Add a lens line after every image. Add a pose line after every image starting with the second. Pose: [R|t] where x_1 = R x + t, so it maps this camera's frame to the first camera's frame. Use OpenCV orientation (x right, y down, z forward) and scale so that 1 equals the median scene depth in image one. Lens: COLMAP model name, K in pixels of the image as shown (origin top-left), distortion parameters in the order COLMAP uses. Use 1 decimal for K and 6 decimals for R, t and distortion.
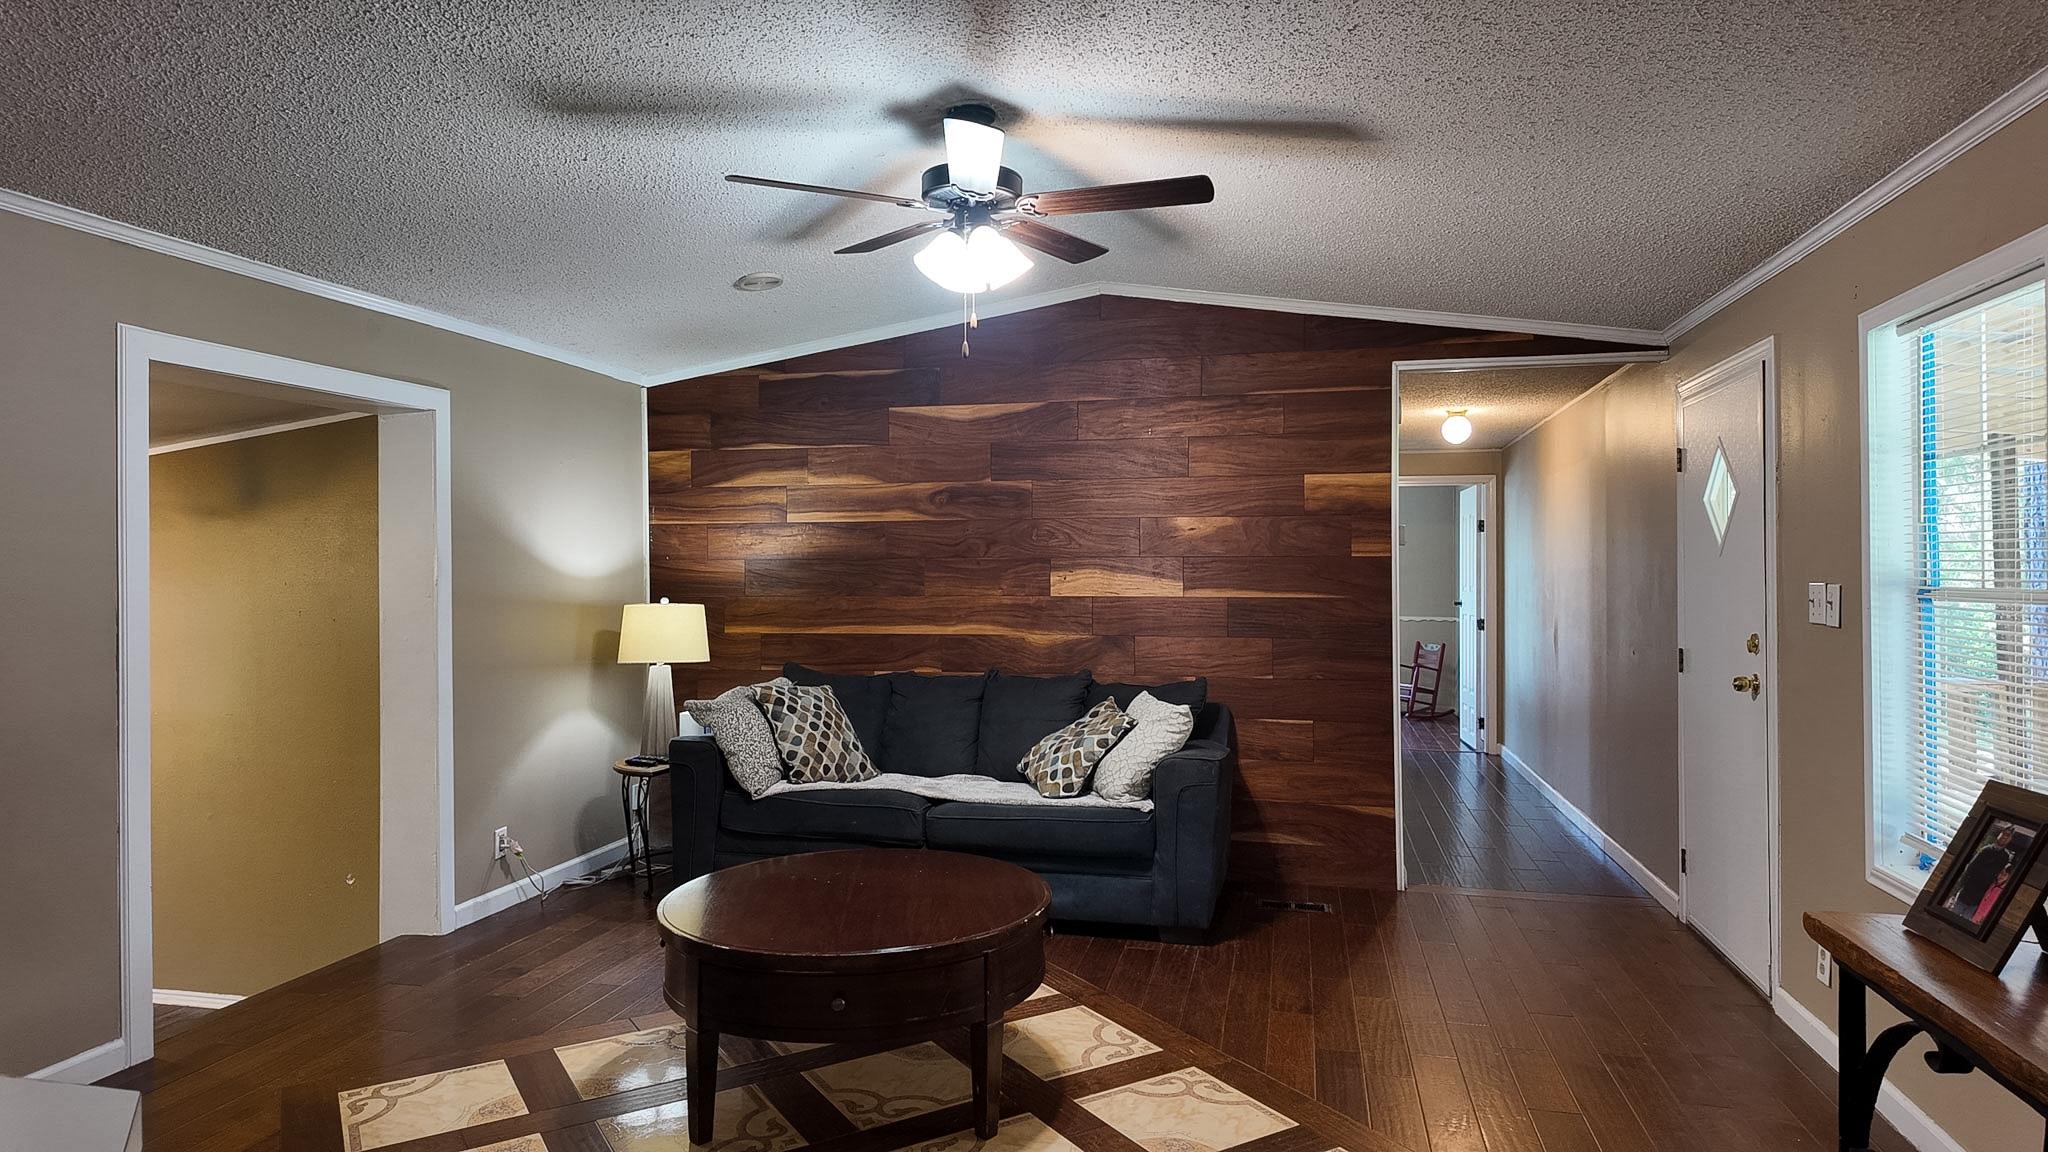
lens RADIAL K [[1173.5, 0, 1052.4], [0, 1173.5, 562.2], [0, 0, 1]] dist [0.016170, -0.001285]
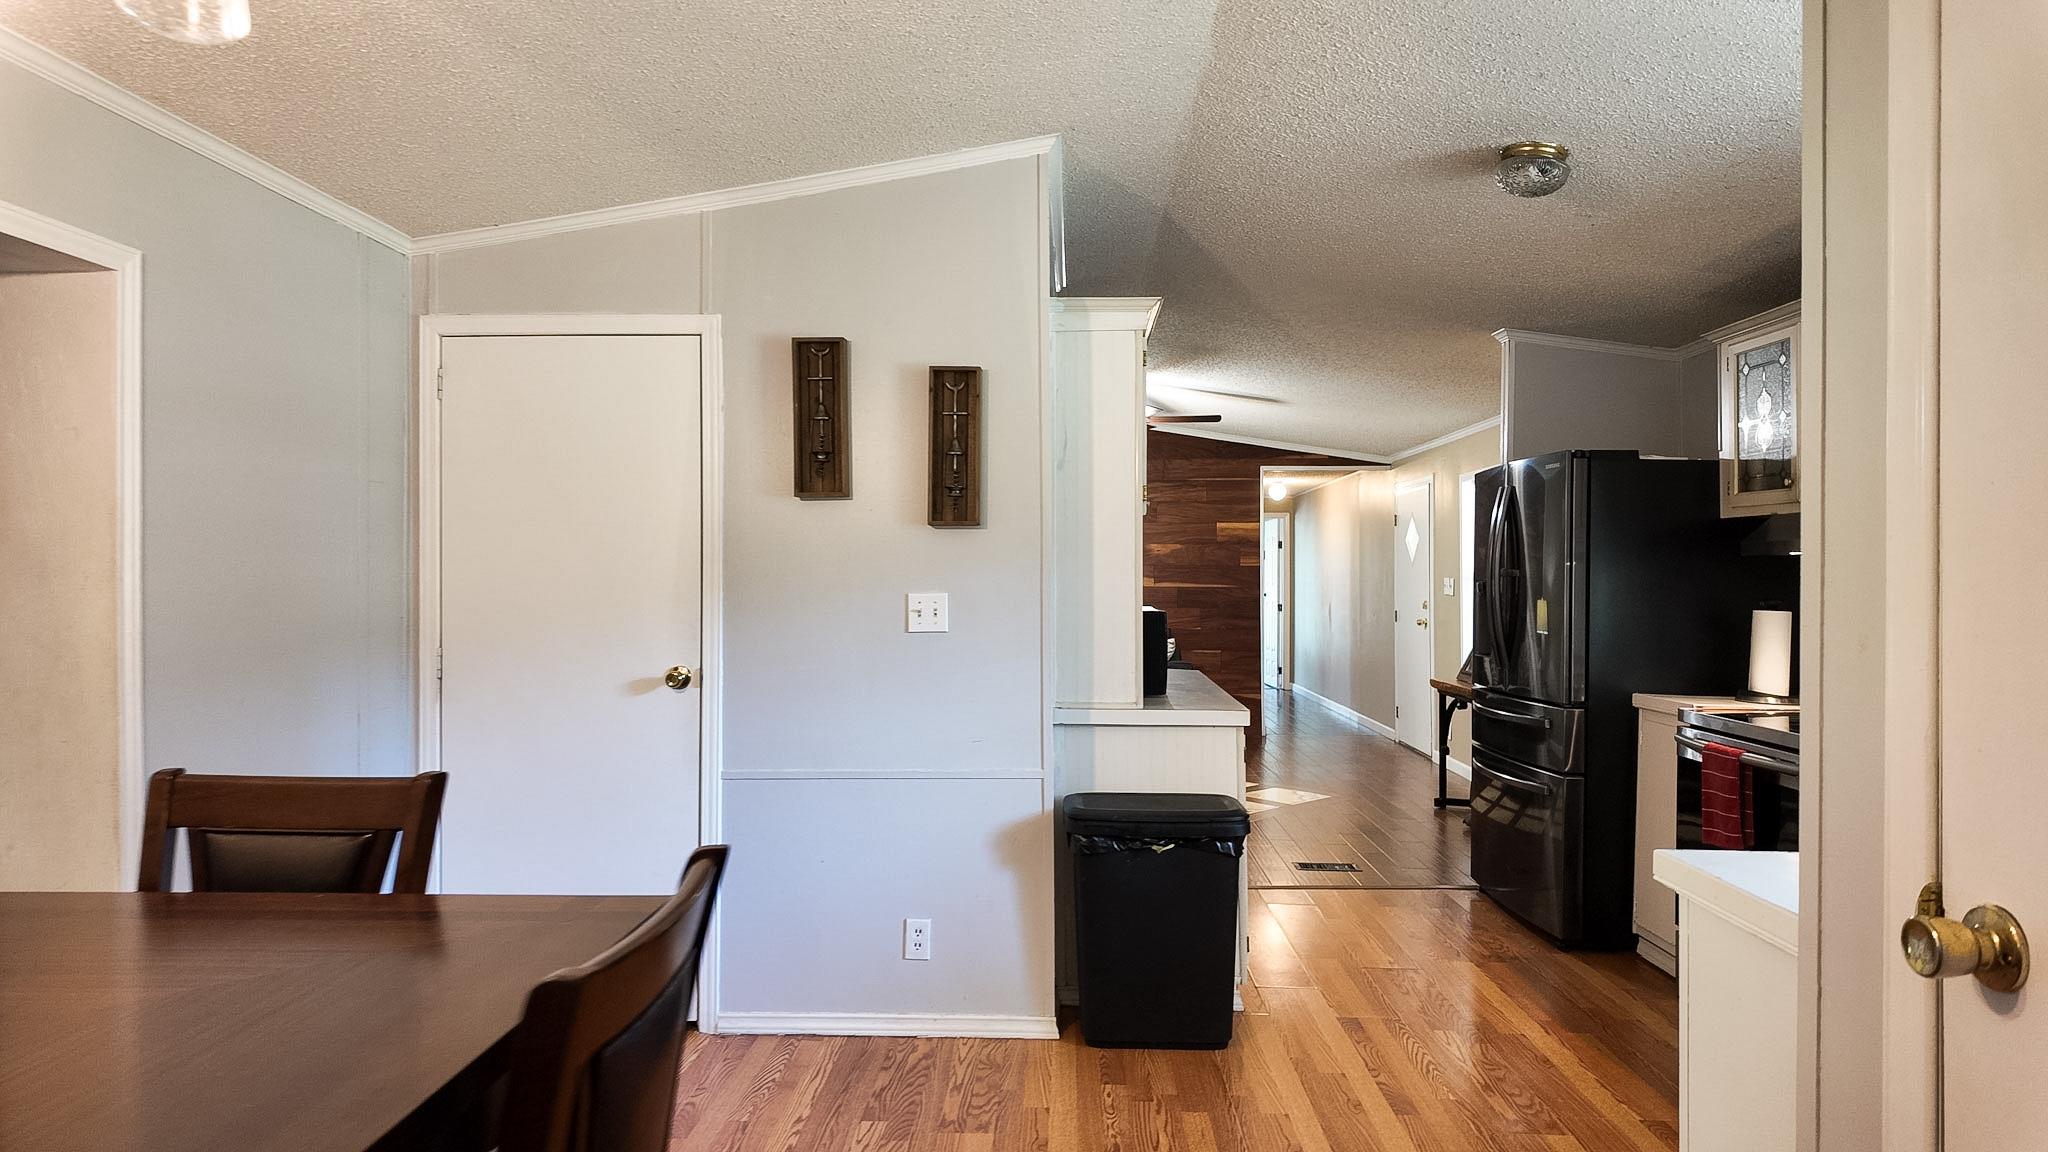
lens RADIAL K [[1173.5, 0, 1052.4], [0, 1173.5, 562.2], [0, 0, 1]] dist [0.016170, -0.001285]
pose [[0.979303, 0.004854, 0.202343, -0.430088], [-0.004351, 0.999986, -0.002931, -0.003278], [-0.202354, 0.001990, 0.979310, -0.812641]]
